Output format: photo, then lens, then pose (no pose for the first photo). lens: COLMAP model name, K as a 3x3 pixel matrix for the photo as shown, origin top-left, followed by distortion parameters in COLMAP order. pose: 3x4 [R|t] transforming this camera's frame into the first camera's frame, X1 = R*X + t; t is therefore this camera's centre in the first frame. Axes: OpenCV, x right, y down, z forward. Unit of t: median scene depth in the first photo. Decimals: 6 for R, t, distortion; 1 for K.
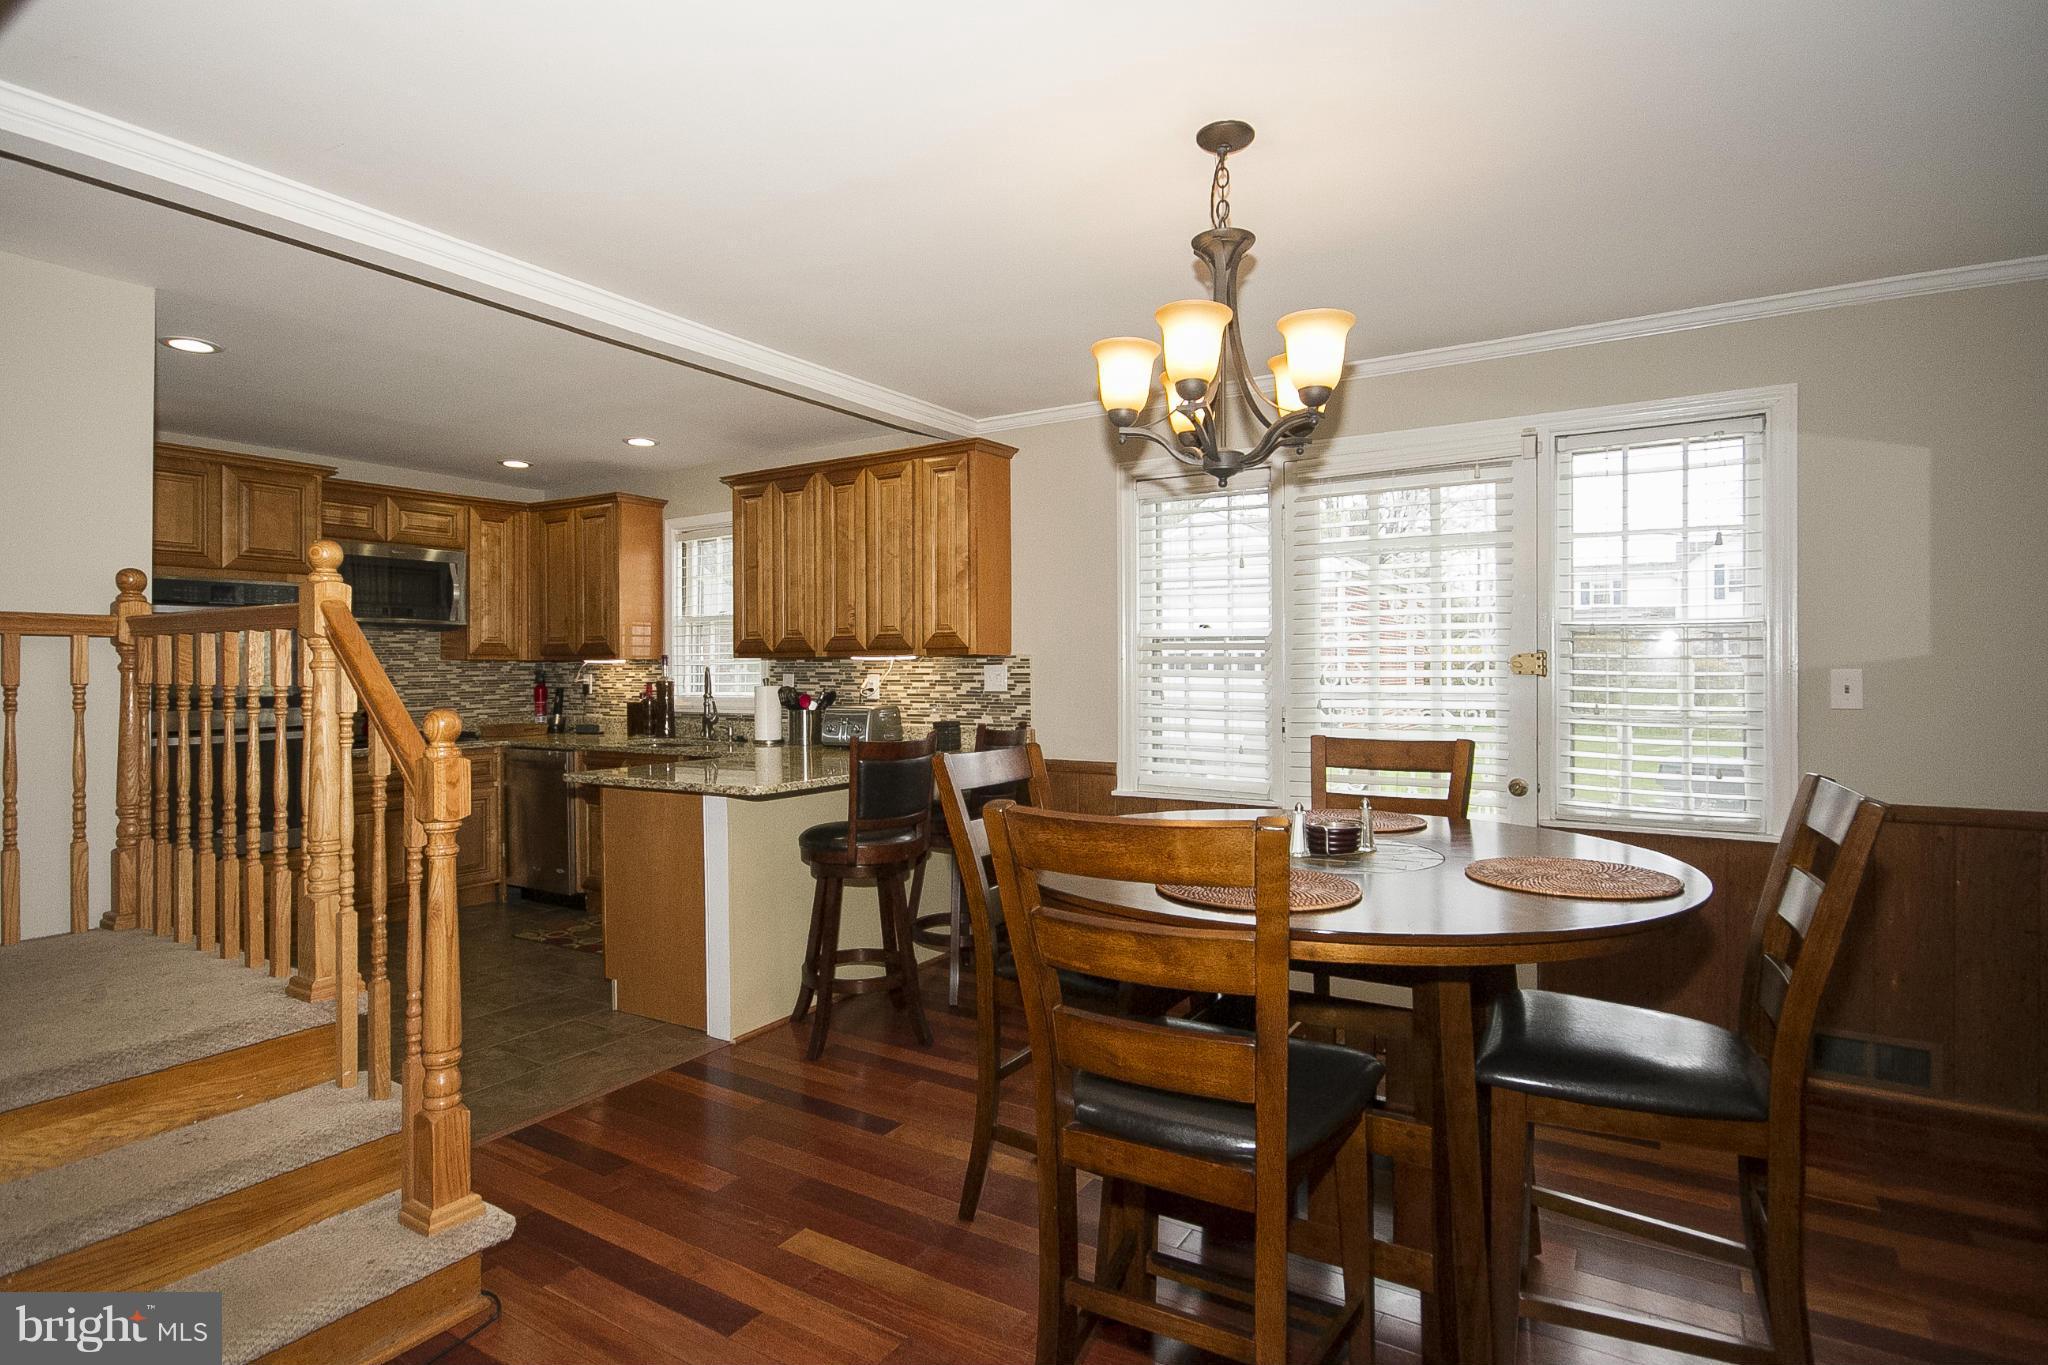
lens RADIAL K [[1039.6, 0, 1013.3], [0, 1039.6, 666.7], [0, 0, 1]] dist [-0.005854, -0.000139]
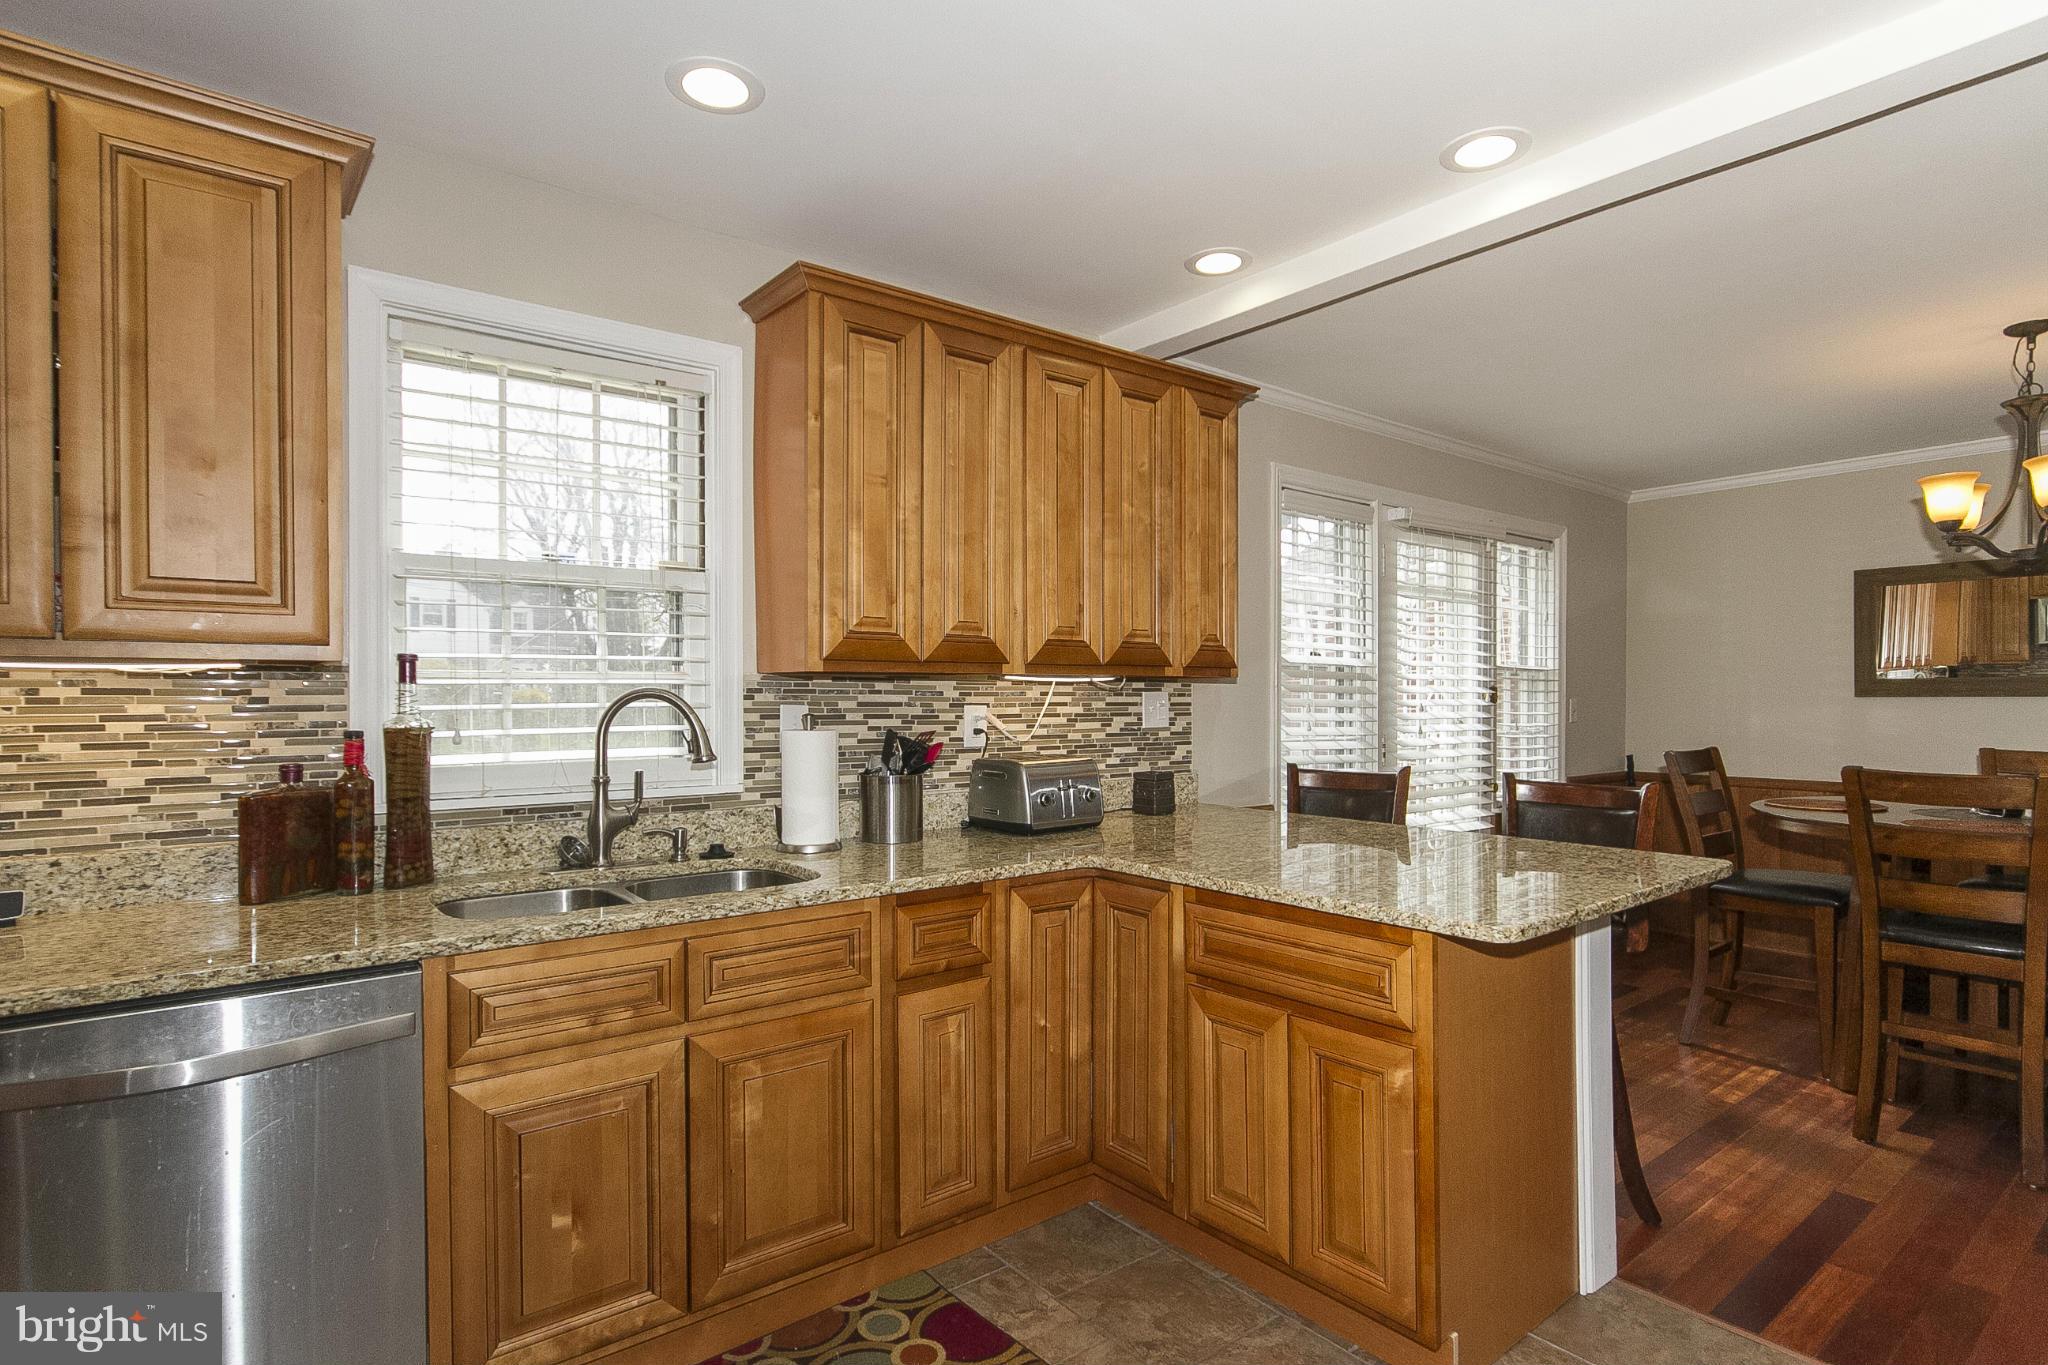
lens RADIAL K [[1046.3, 0, 1027.7], [0, 1046.3, 701.1], [0, 0, 1]] dist [-0.001116, -0.000476]
pose [[0.332050, 0.001717, 0.943260, -0.740192], [-0.001721, 0.999998, -0.001214, 0.006086], [-0.943260, -0.001221, 0.332053, 0.835800]]
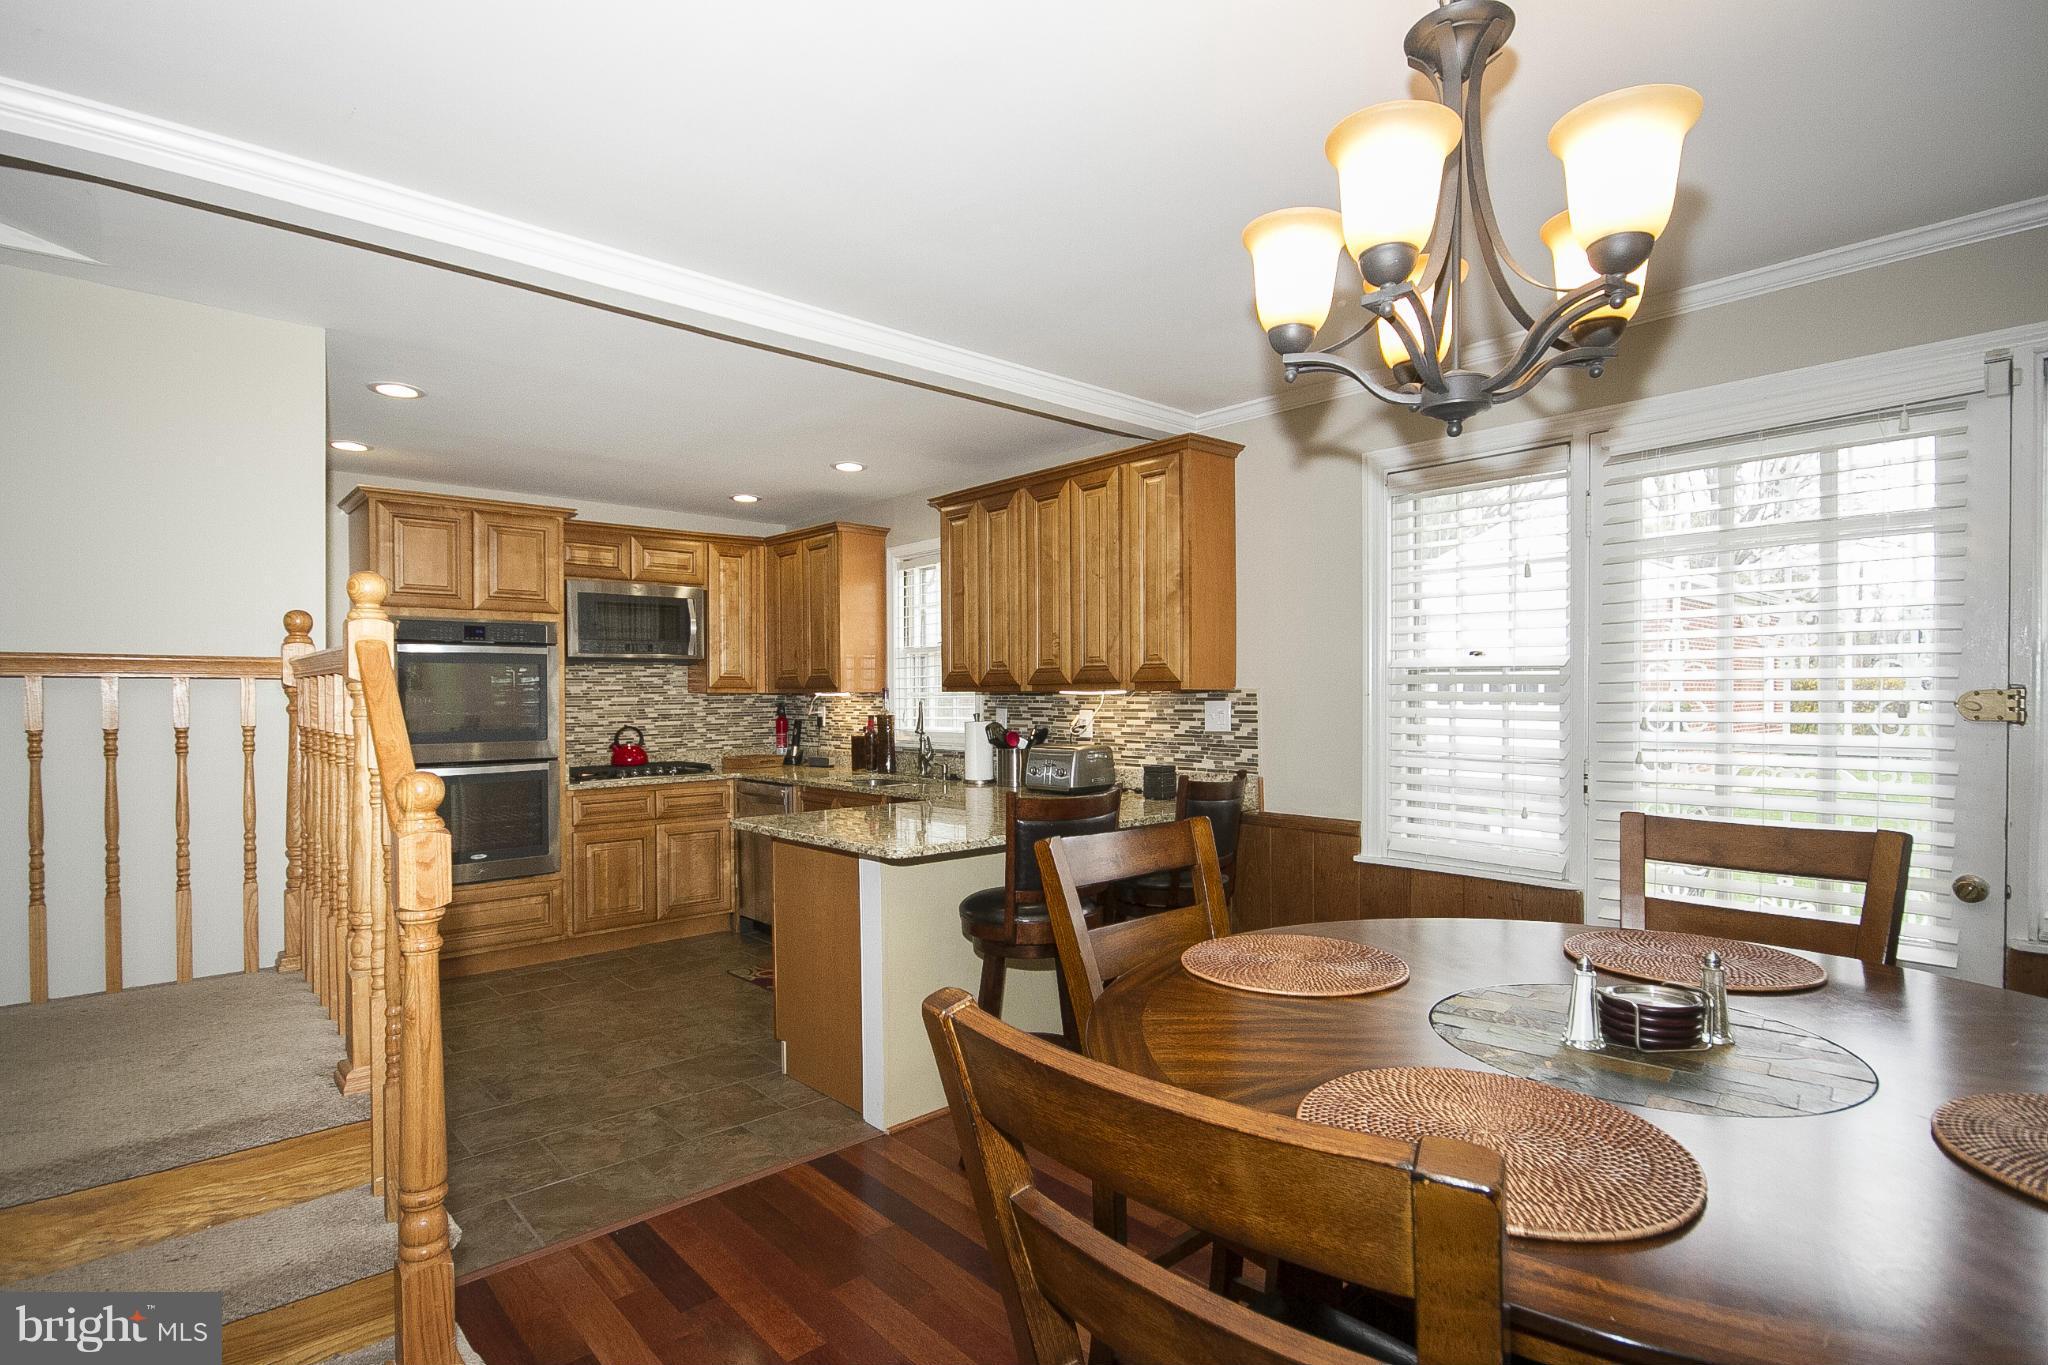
lens RADIAL K [[1006.6, 0, 1023.6], [0, 1006.6, 704.4], [0, 0, 1]] dist [-0.006308, 0.001320]
pose [[0.963118, 0.002060, -0.269071, 0.051884], [0.001380, 0.999920, 0.012593, -0.009253], [0.269076, -0.012499, 0.963038, 0.156956]]
